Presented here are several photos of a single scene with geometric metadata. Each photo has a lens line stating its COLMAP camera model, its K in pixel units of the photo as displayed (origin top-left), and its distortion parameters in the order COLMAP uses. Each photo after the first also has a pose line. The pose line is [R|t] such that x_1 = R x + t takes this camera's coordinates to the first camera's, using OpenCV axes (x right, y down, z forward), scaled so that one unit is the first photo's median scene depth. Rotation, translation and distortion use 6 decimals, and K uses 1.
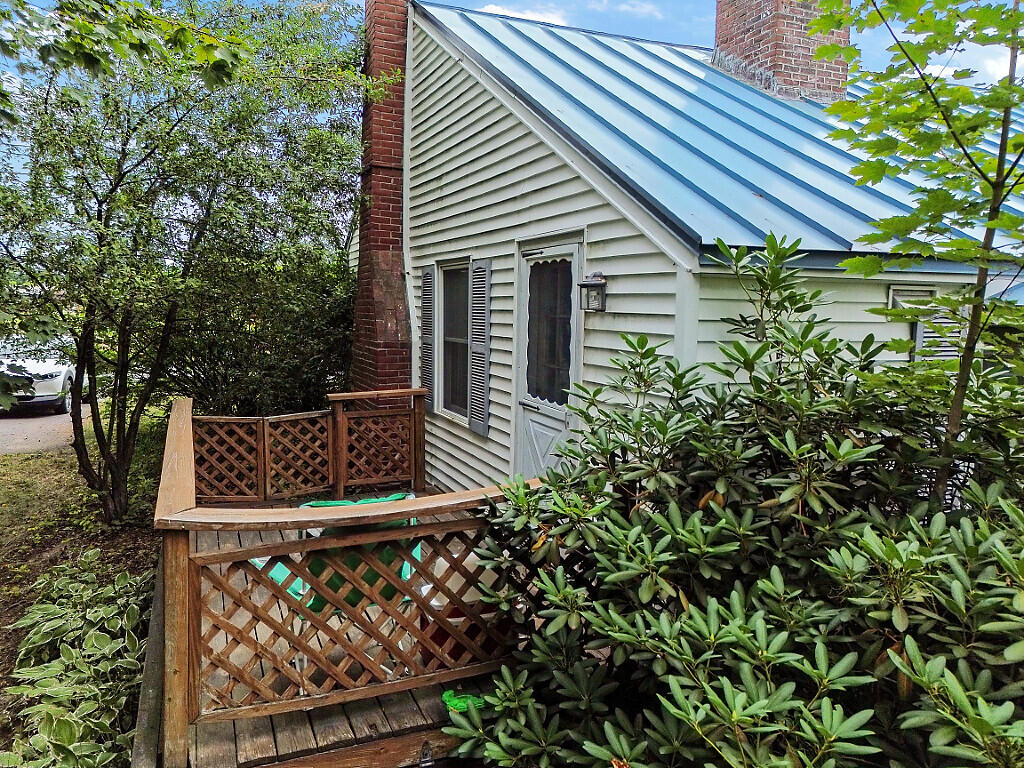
lens RADIAL K [[726.3, 0, 509.2], [0, 726.3, 383.0], [0, 0, 1]] dist [0.074586, -0.055650]
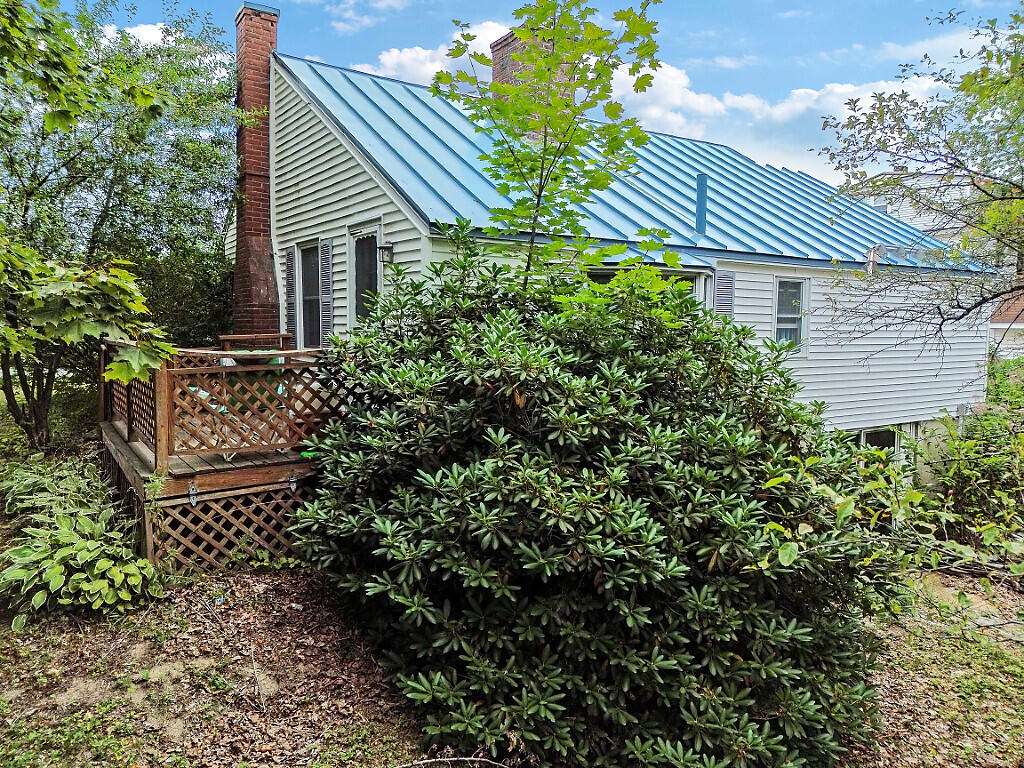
lens RADIAL K [[726.3, 0, 505.3], [0, 726.3, 425.2], [0, 0, 1]] dist [0.074586, -0.055650]
pose [[0.986244, -0.015809, 0.164536, 0.060011], [0.010651, 0.999425, 0.032183, 0.142225], [-0.164950, -0.029988, 0.985846, -0.478087]]
